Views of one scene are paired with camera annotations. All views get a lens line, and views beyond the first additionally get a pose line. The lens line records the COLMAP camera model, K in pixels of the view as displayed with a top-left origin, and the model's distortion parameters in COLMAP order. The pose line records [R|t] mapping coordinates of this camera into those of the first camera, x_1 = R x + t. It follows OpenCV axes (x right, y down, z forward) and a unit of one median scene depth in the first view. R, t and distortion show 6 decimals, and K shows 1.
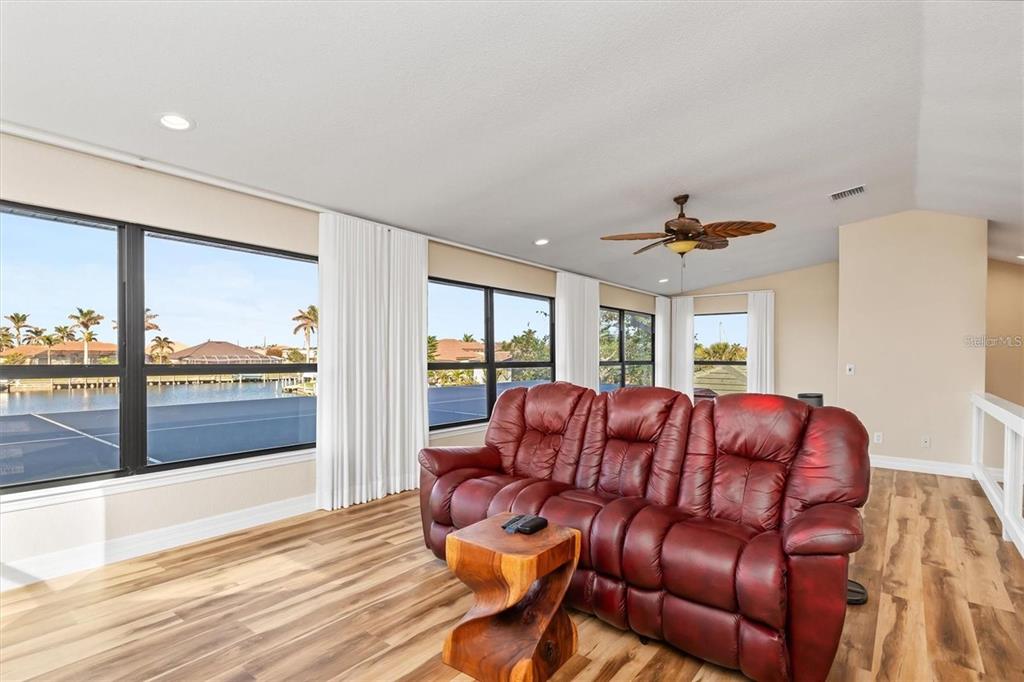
lens RADIAL K [[502.7, 0, 512.3], [0, 502.7, 363.6], [0, 0, 1]] dist [-0.013877, -0.000984]
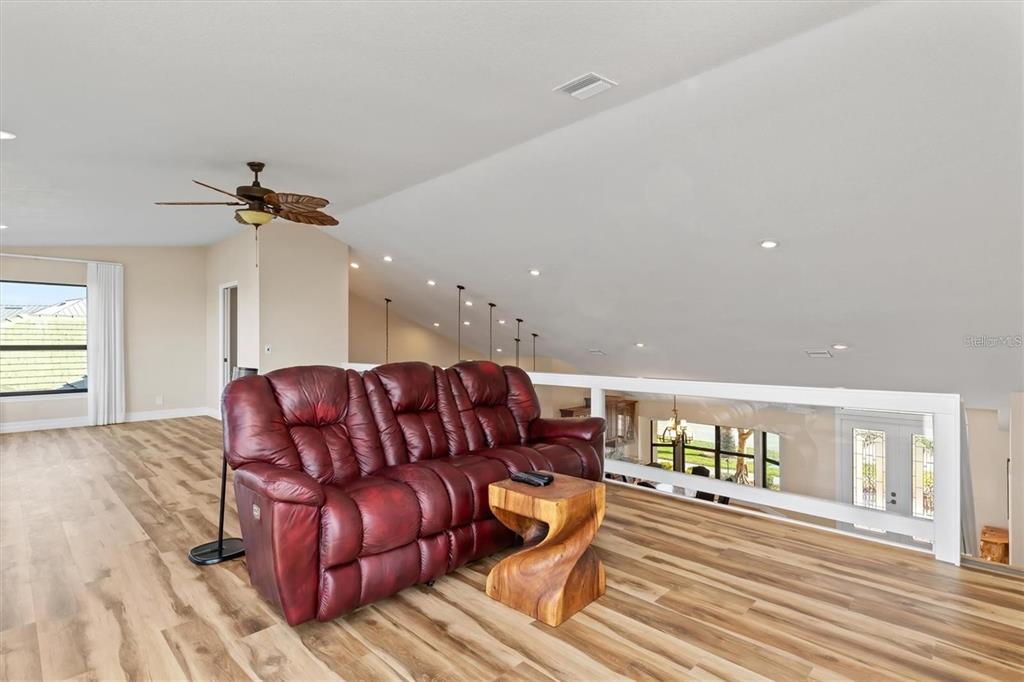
lens RADIAL K [[502.7, 0, 512.2], [0, 502.7, 338.2], [0, 0, 1]] dist [-0.013877, -0.000984]
pose [[0.110392, 0.001346, 0.993887, -0.528083], [0.020946, 0.999774, -0.003680, 0.002538], [-0.993667, 0.021225, 0.110338, 0.434172]]
